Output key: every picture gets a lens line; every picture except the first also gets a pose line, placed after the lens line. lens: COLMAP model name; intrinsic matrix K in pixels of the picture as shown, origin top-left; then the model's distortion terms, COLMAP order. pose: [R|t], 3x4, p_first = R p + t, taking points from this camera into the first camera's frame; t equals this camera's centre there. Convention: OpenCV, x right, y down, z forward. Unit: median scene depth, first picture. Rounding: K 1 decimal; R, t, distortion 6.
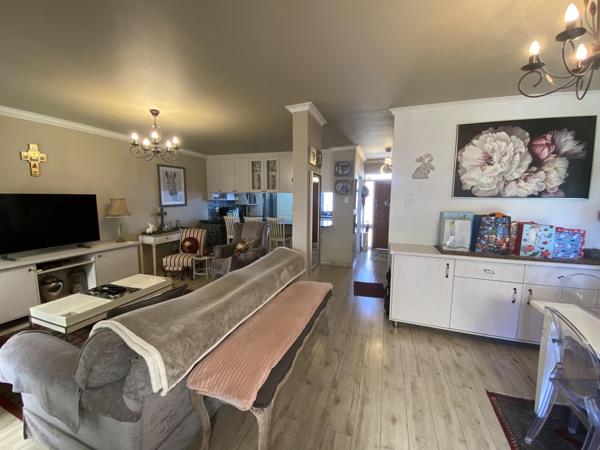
lens RADIAL K [[243.1, 0, 308.2], [0, 243.1, 225.9], [0, 0, 1]] dist [-0.009427, -0.008858]
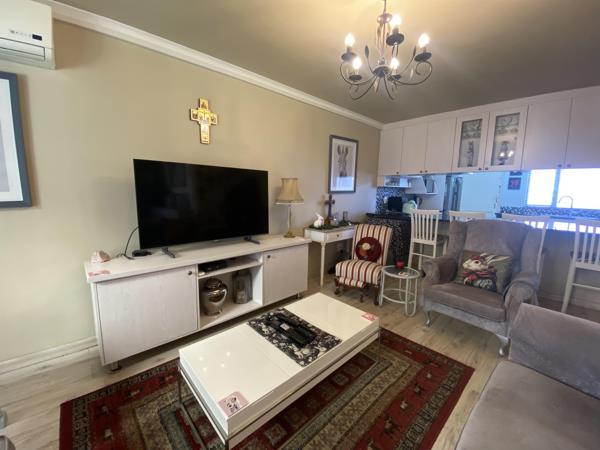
lens RADIAL K [[243.1, 0, 300.5], [0, 243.1, 223.7], [0, 0, 1]] dist [-0.009427, -0.008858]
pose [[0.871550, 0.066731, -0.485745, -0.427949], [-0.060963, 0.997756, 0.027687, 0.002418], [0.486502, 0.005482, 0.873662, 0.403516]]
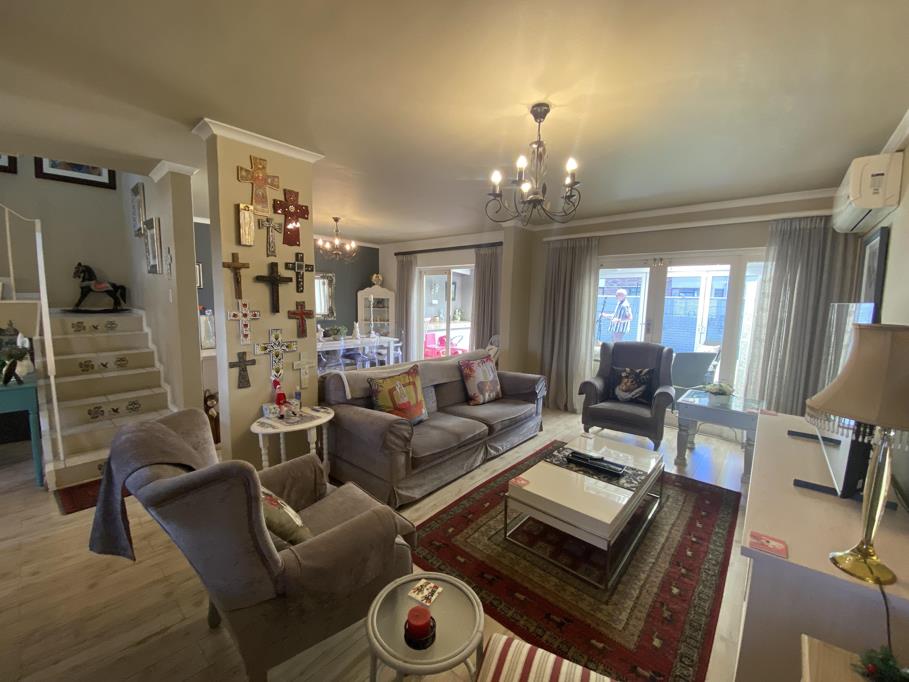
lens RADIAL K [[368.4, 0, 455.3], [0, 368.4, 345.9], [0, 0, 1]] dist [-0.009427, -0.008858]
pose [[-0.925733, -0.075328, 0.370599, -0.643780], [0.017833, 0.970176, 0.241743, -0.178175], [-0.377757, 0.230398, -0.896781, 1.449357]]
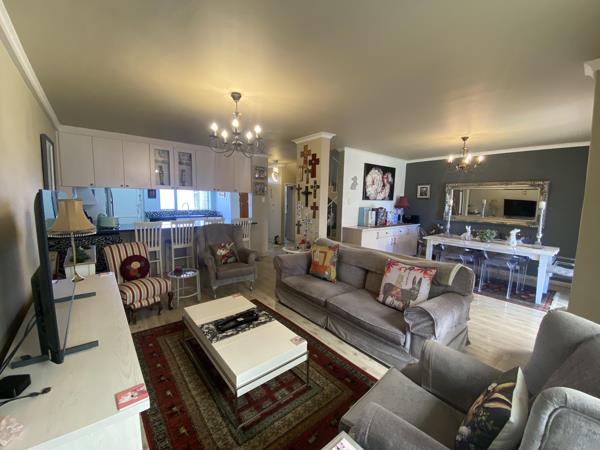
lens RADIAL K [[243.1, 0, 301.5], [0, 243.1, 227.9], [0, 0, 1]] dist [-0.009427, -0.008858]
pose [[0.514485, -0.098663, 0.851805, -1.058260], [0.077048, 0.994660, 0.068673, -0.051698], [-0.854031, 0.030299, 0.519339, 0.326311]]
